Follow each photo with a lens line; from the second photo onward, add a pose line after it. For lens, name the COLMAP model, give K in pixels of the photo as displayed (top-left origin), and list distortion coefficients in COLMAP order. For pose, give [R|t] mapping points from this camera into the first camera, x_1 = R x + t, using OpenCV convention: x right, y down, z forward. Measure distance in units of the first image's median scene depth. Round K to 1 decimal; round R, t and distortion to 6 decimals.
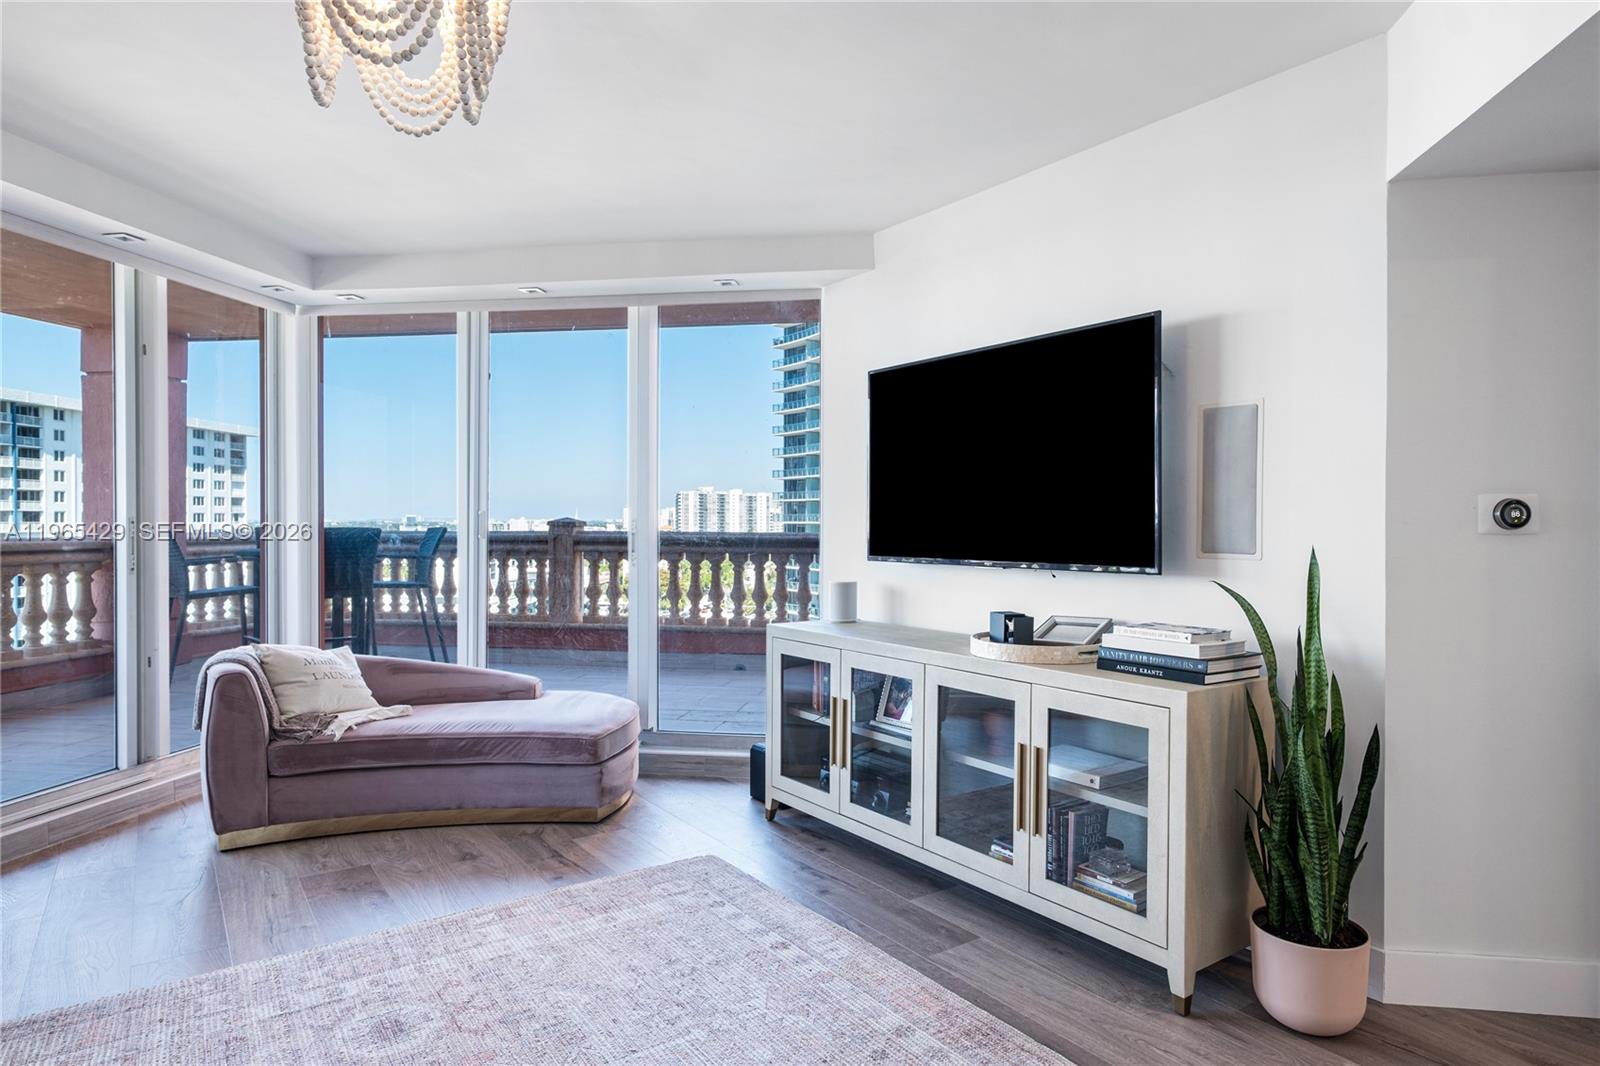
lens RADIAL K [[951.6, 0, 810.3], [0, 951.6, 527.6], [0, 0, 1]] dist [0.007529, 0.001097]
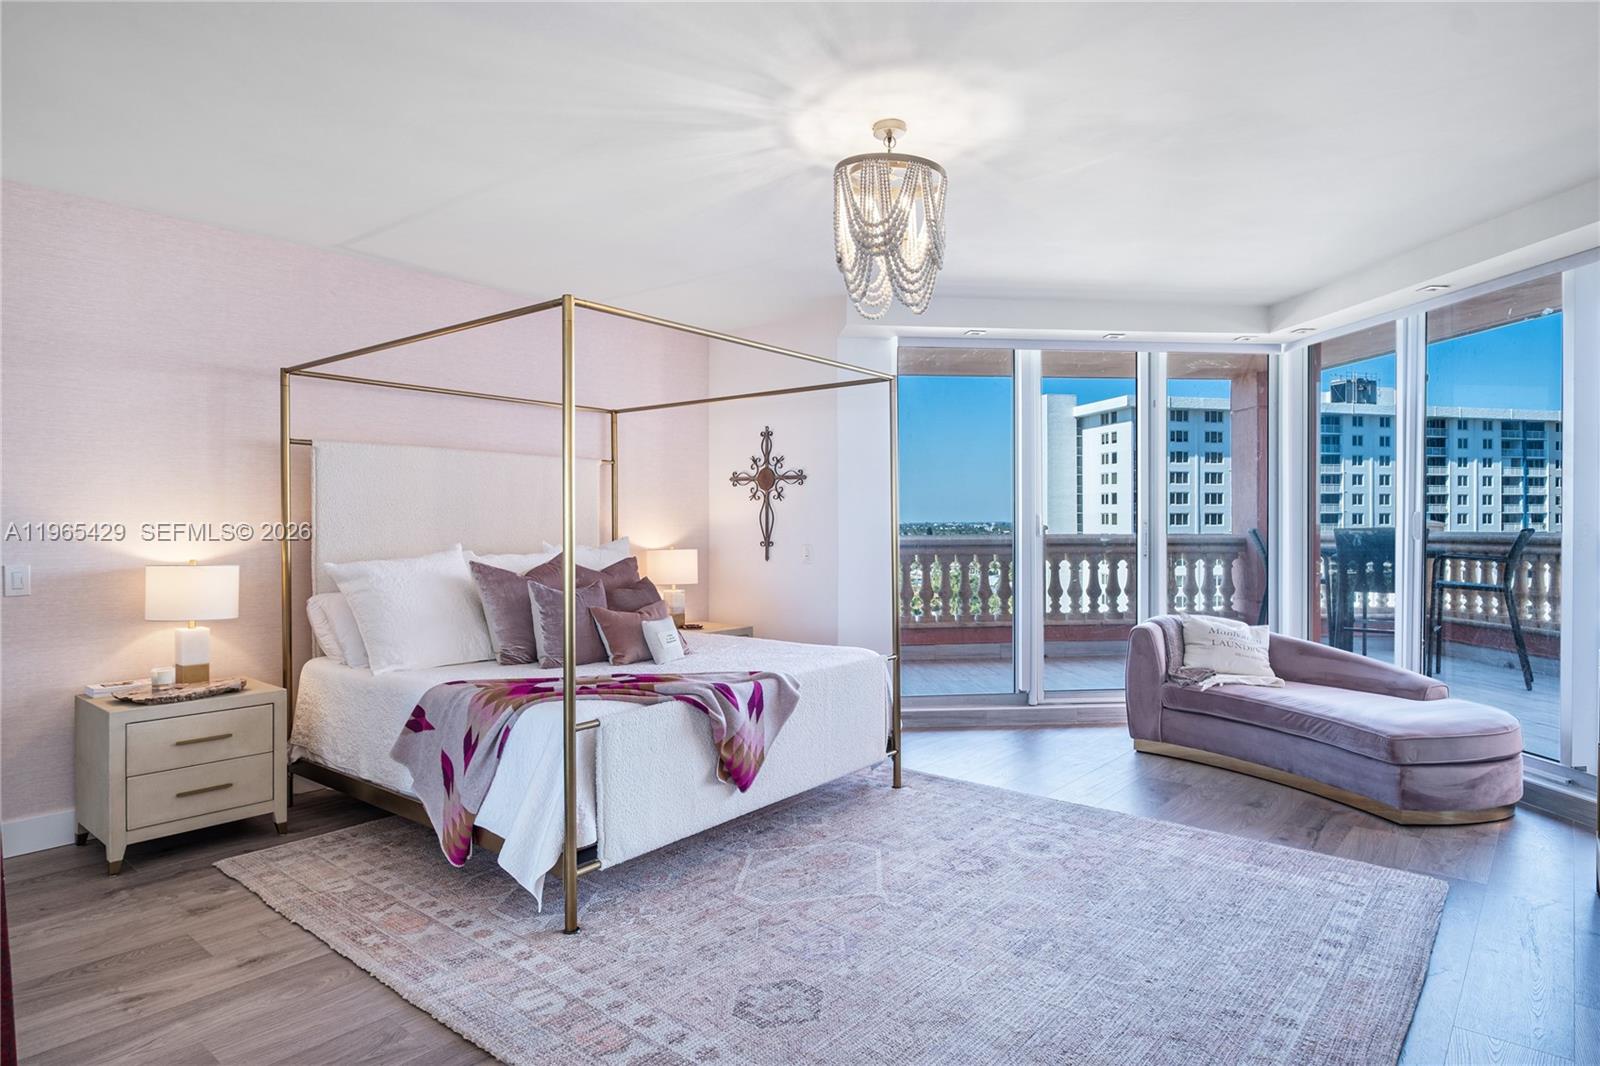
lens RADIAL K [[951.6, 0, 810.3], [0, 951.6, 527.6], [0, 0, 1]] dist [0.007529, 0.001097]
pose [[0.229058, 0.004096, -0.973404, 0.617075], [-0.004670, 0.999984, 0.003109, -0.001916], [0.973402, 0.003834, 0.229073, 0.168963]]
